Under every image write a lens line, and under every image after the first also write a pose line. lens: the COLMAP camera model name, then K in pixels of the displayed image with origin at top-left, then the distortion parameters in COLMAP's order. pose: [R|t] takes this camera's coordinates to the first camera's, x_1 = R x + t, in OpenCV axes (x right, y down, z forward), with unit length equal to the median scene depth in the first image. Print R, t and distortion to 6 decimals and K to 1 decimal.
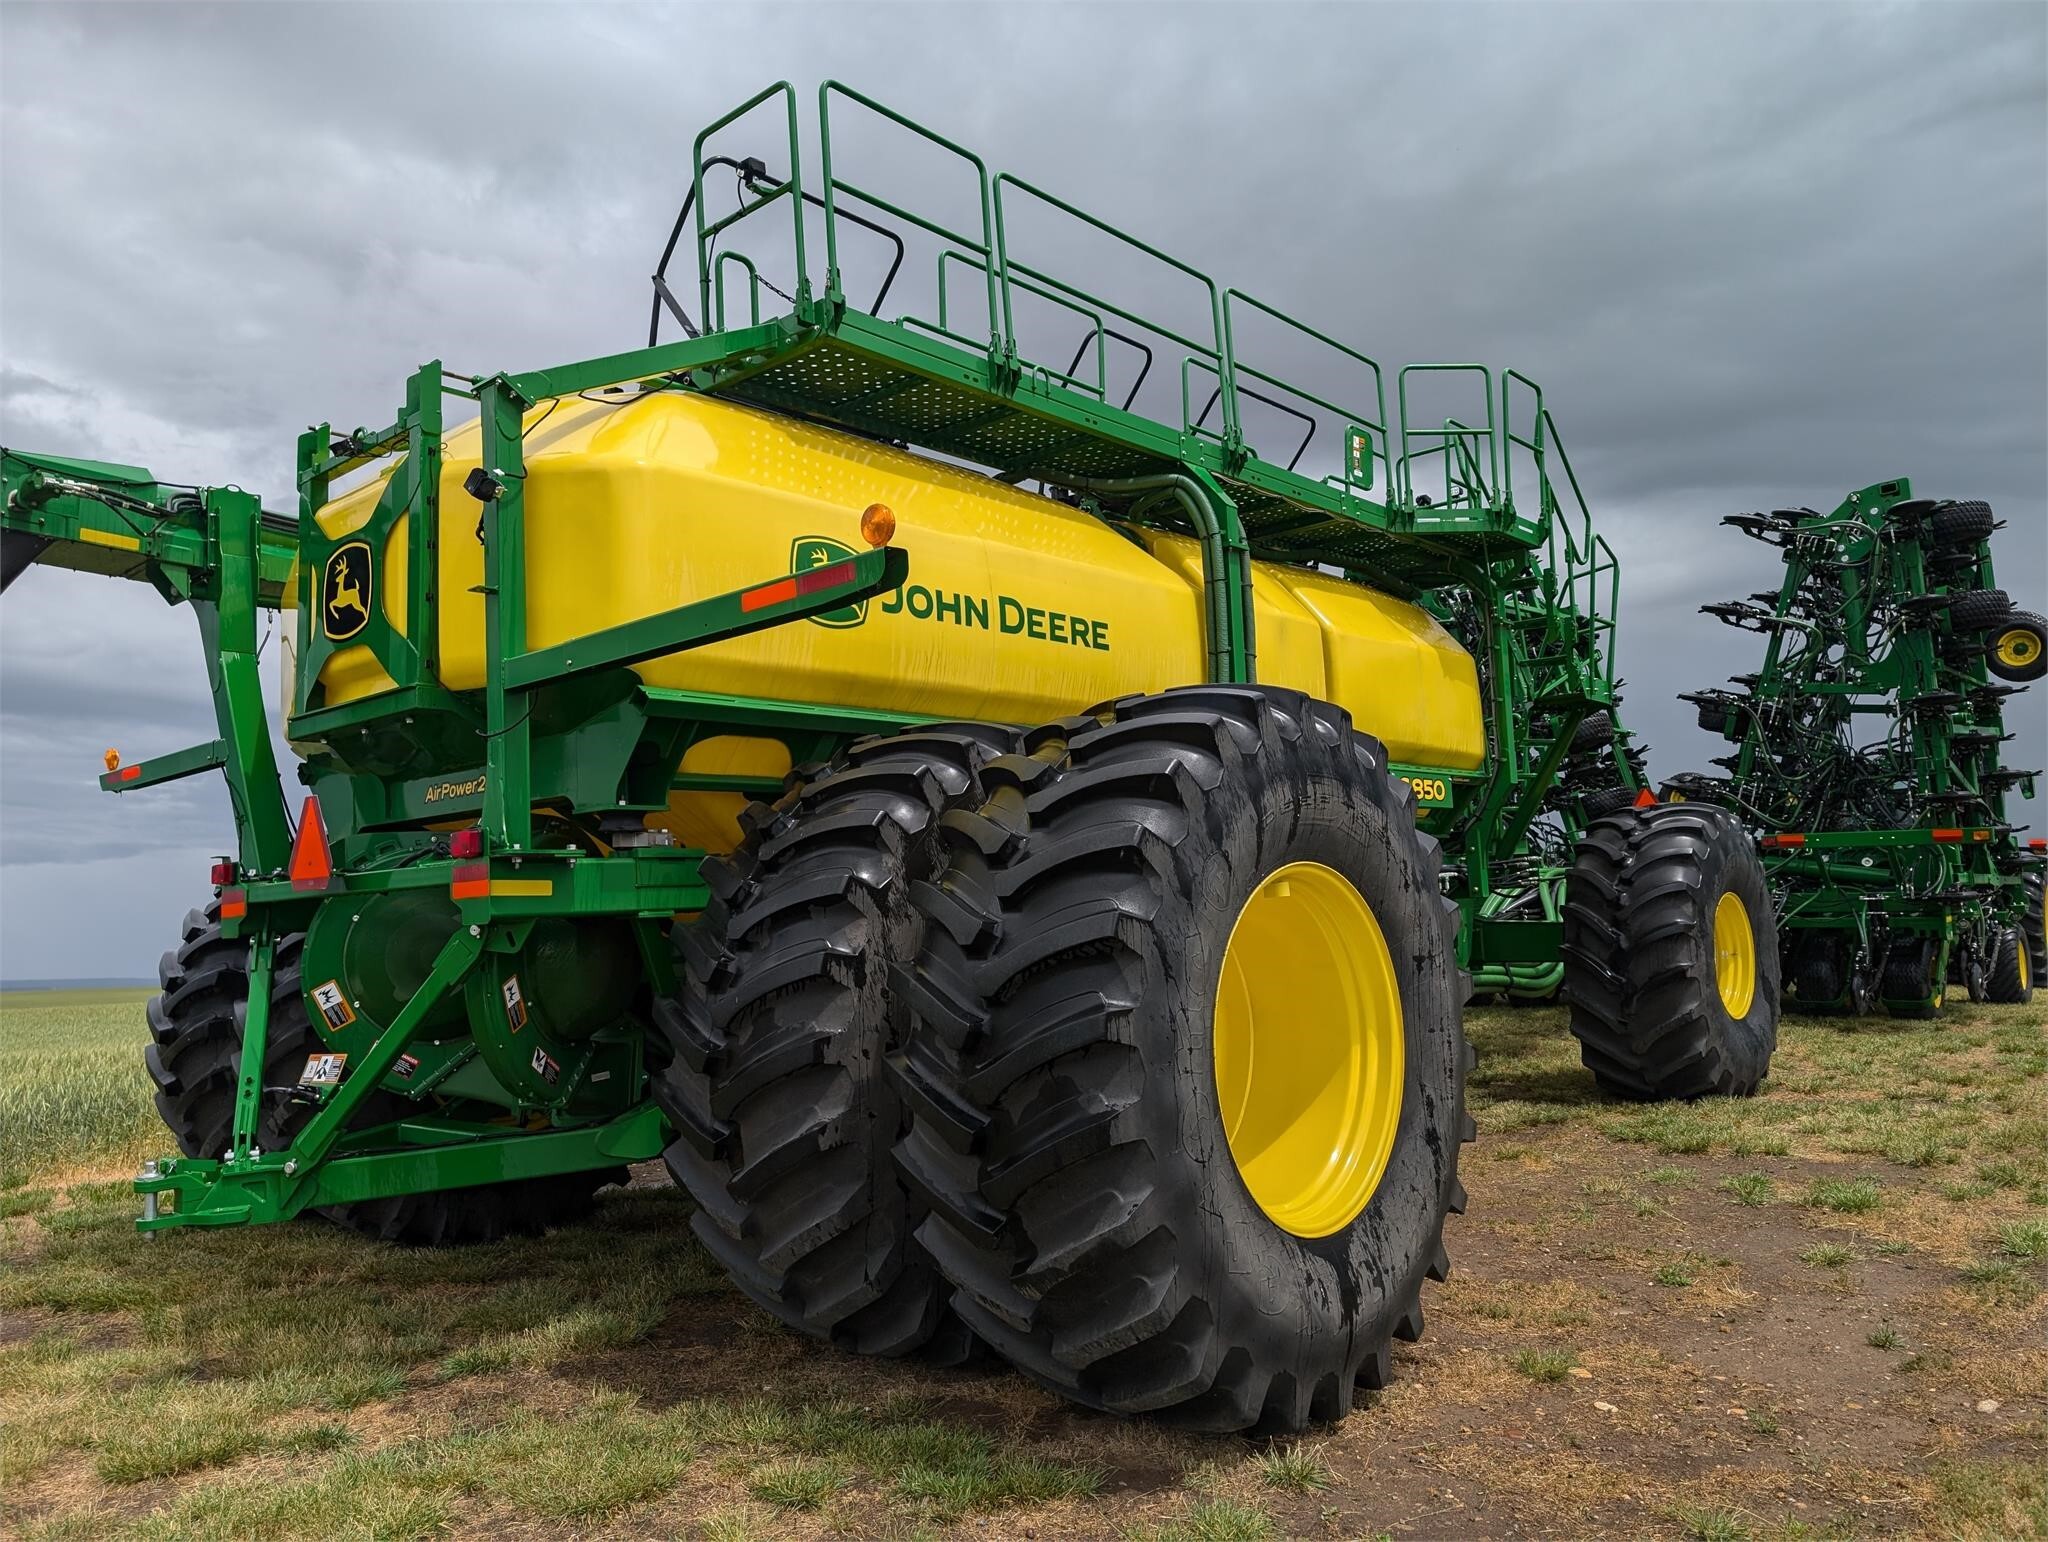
lens RADIAL K [[1458.6, 0, 1025.7], [0, 1458.6, 762.9], [0, 0, 1]] dist [0.061299, -0.070482]
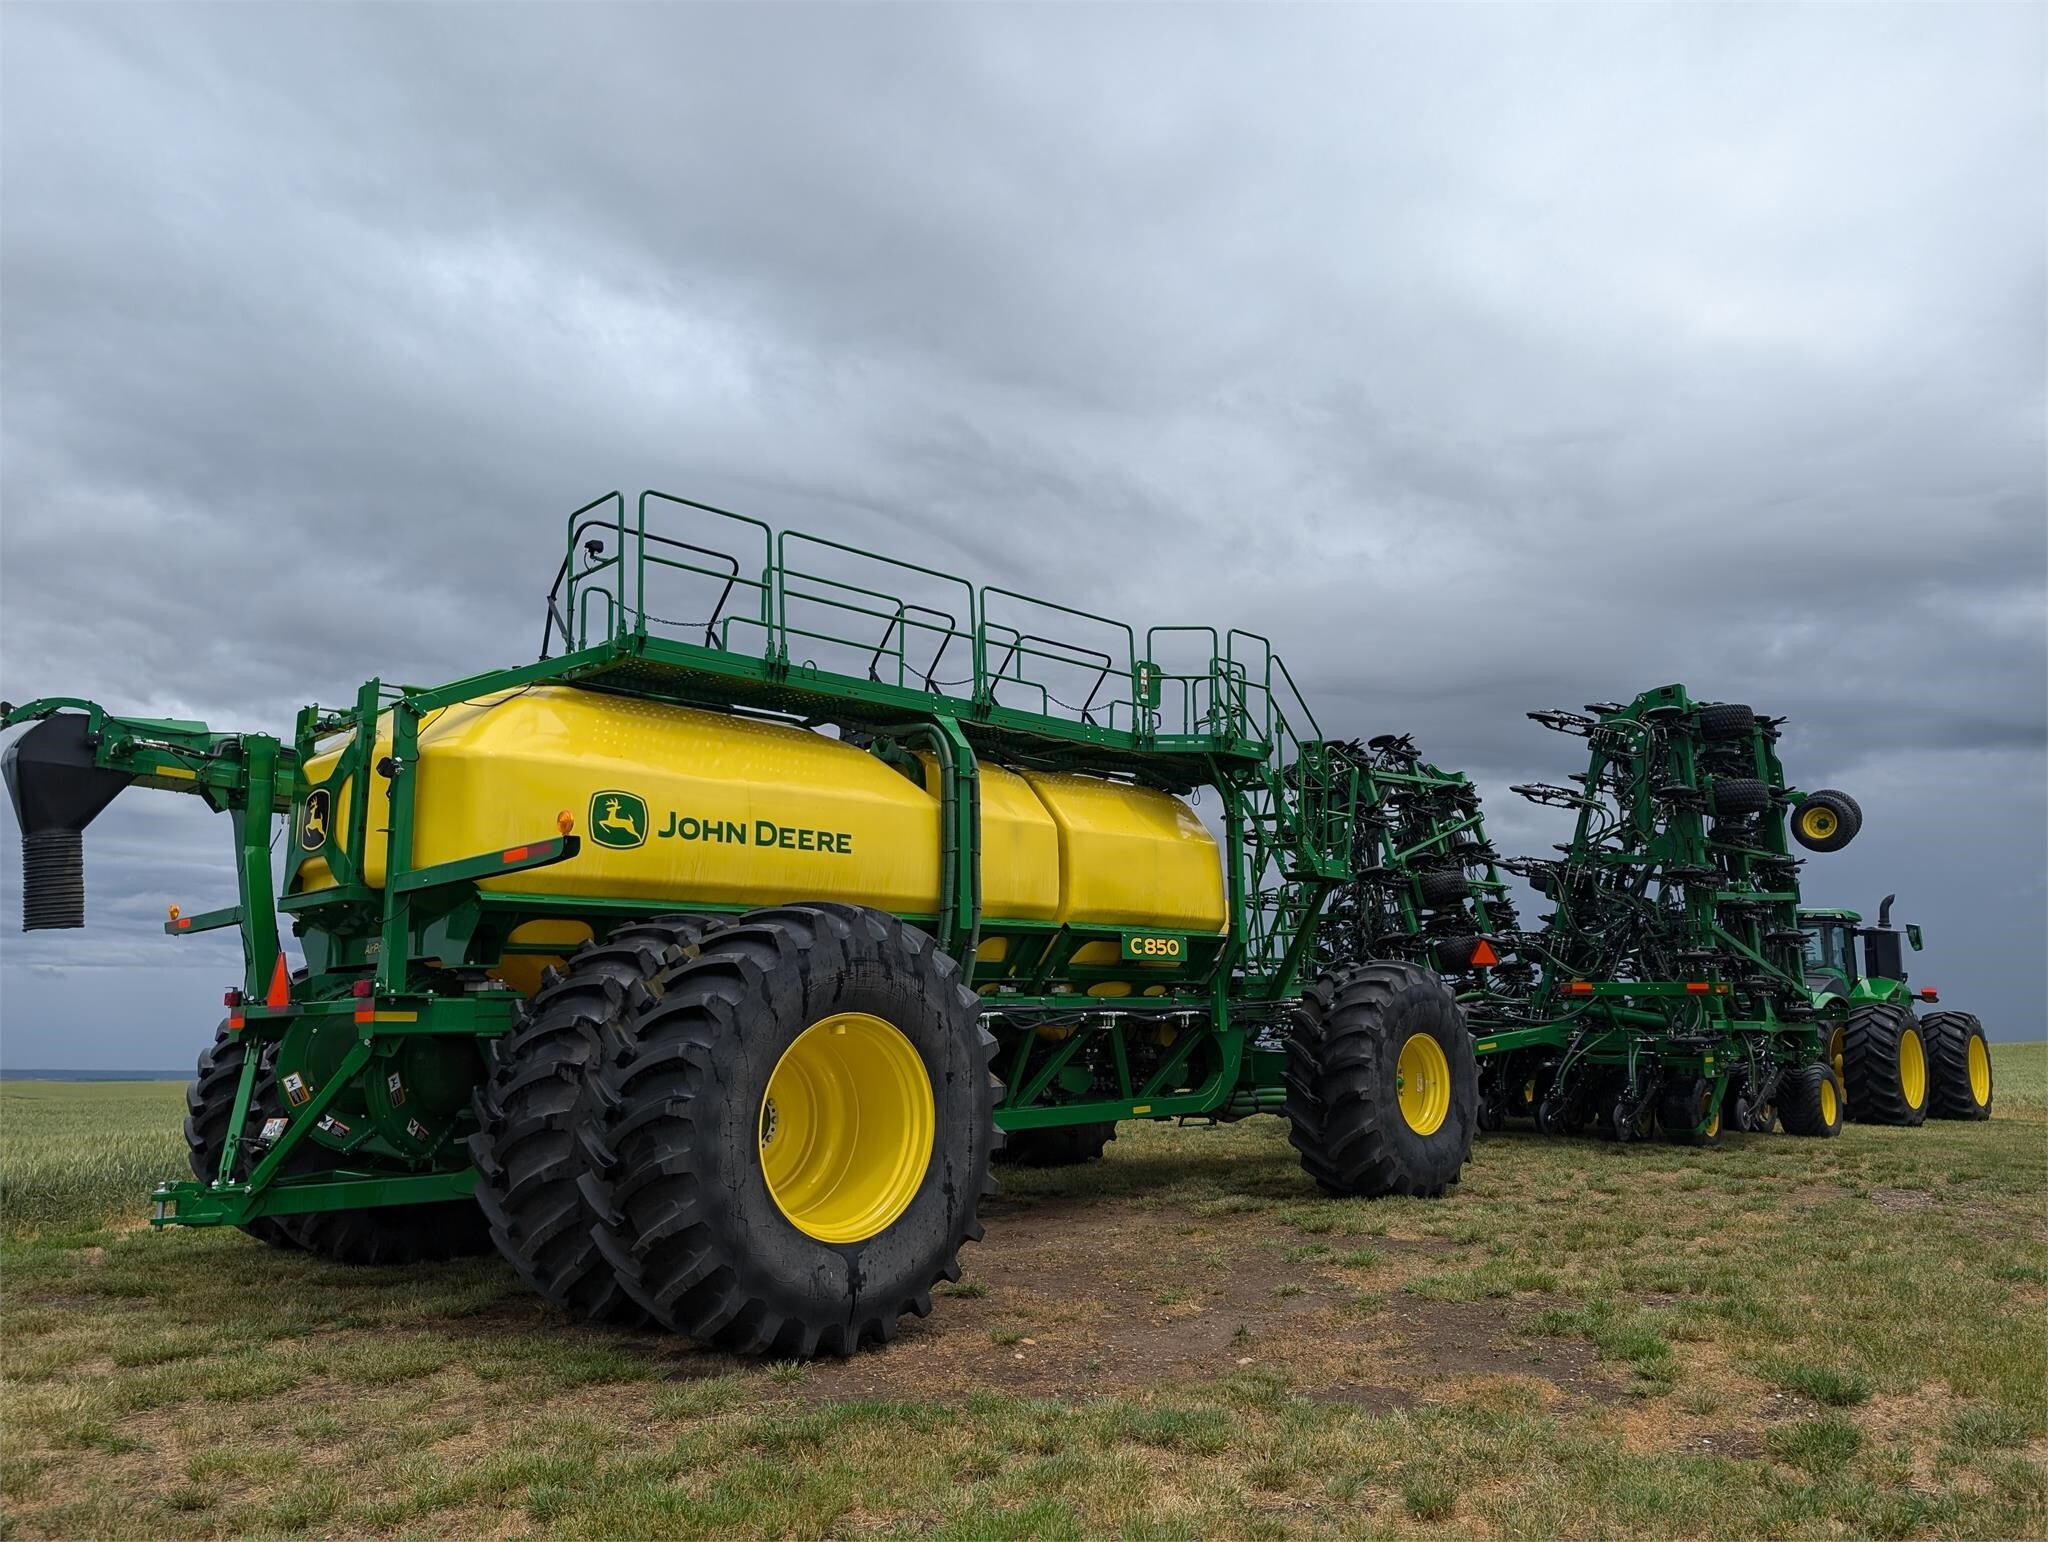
lens RADIAL K [[1475.1, 0, 1059.3], [0, 1475.1, 762.8], [0, 0, 1]] dist [0.059518, -0.068143]
pose [[0.998681, 0.018128, -0.048041, 0.379878], [-0.021681, 0.996986, -0.074494, -0.071721], [0.046545, 0.075438, 0.996064, -0.511904]]
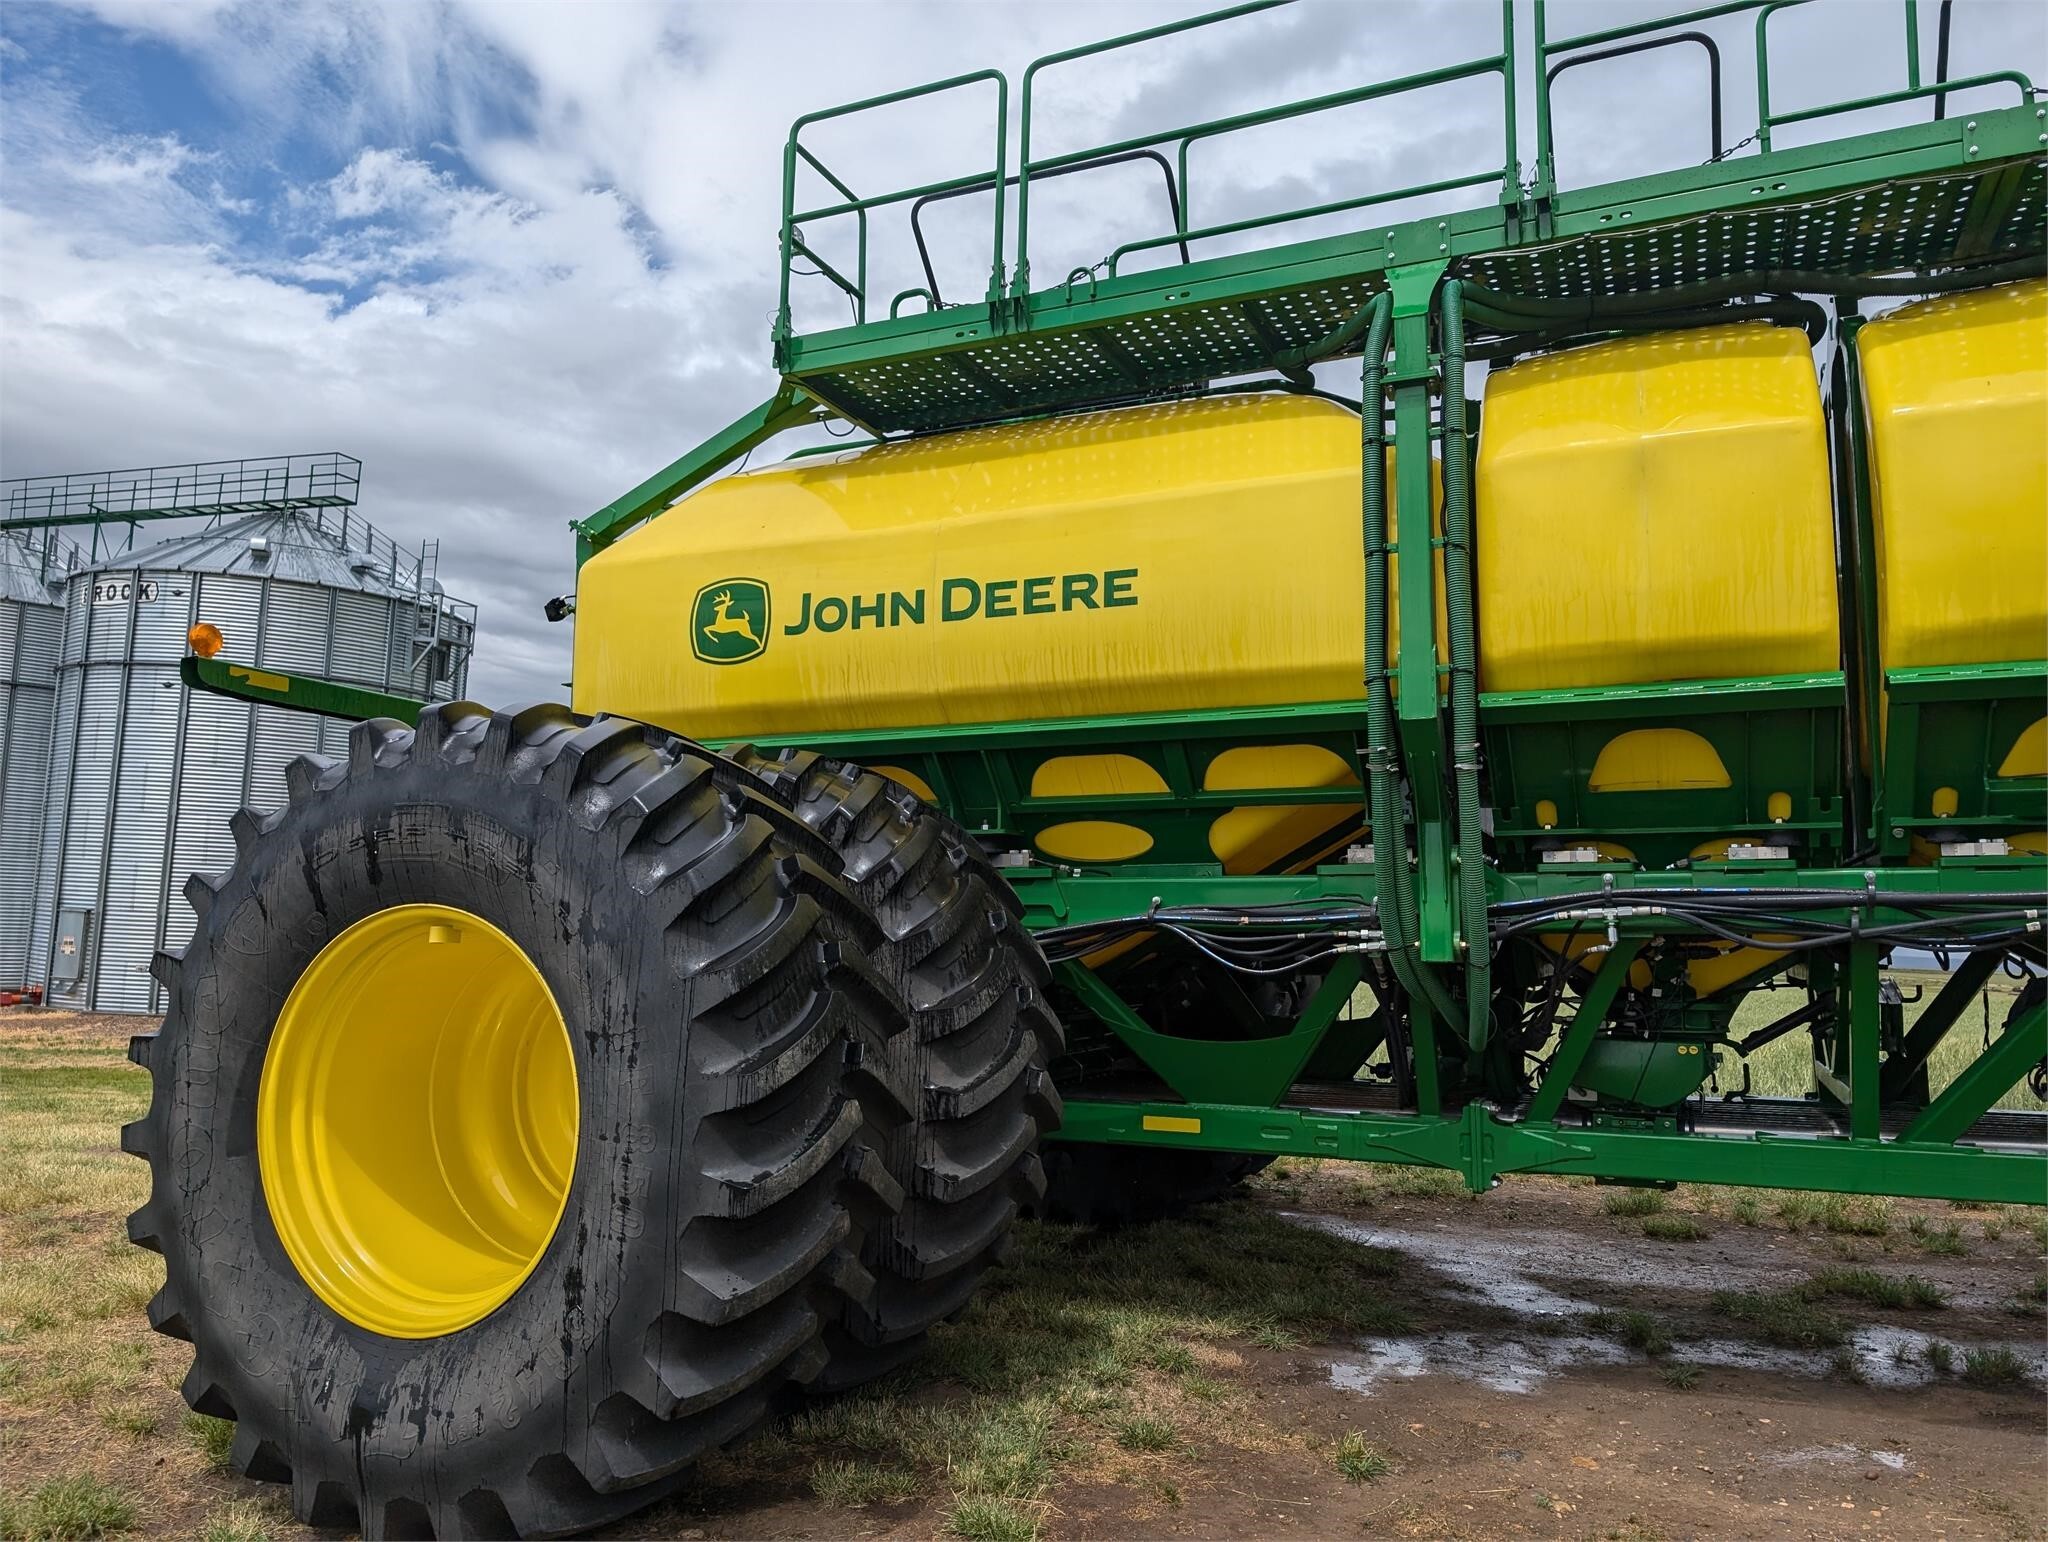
lens RADIAL K [[1475.1, 0, 1059.3], [0, 1475.1, 762.8], [0, 0, 1]] dist [0.059518, -0.068143]
pose [[0.306734, -0.067371, -0.949408, 0.876142], [0.078116, 0.995909, -0.045433, 0.041147], [0.948584, -0.060228, 0.310742, 0.829610]]
